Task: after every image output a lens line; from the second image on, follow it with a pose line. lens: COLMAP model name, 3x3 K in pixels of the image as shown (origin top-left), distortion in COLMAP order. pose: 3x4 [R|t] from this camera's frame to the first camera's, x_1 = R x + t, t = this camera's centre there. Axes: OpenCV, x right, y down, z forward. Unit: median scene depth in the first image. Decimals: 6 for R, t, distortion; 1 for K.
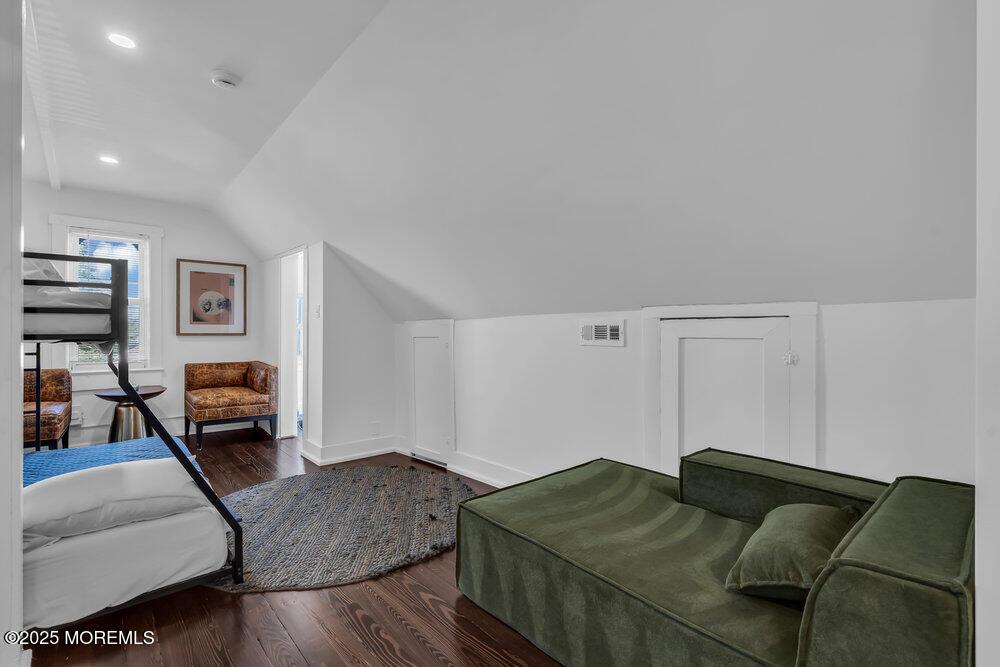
lens RADIAL K [[458.6, 0, 500.6], [0, 458.6, 335.9], [0, 0, 1]] dist [0.004923, -0.001119]
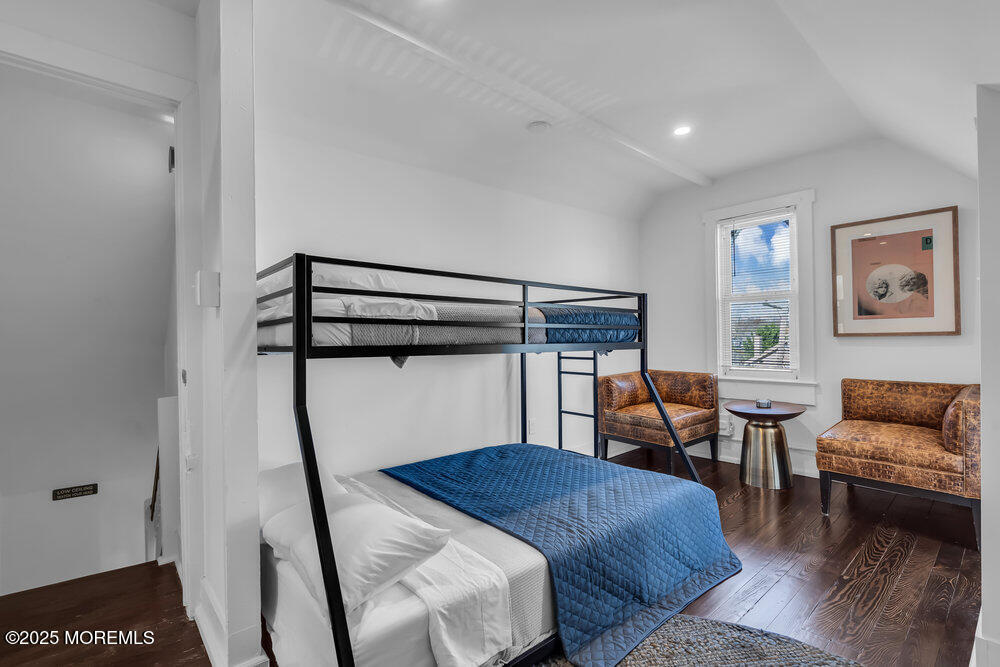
lens RADIAL K [[458.6, 0, 500.2], [0, 458.6, 337.8], [0, 0, 1]] dist [0.004923, -0.001119]
pose [[-0.015470, 0.000086, -0.999880, -0.002076], [0.013734, 0.999906, -0.000126, -0.006099], [0.999786, -0.013734, -0.015470, 0.501869]]
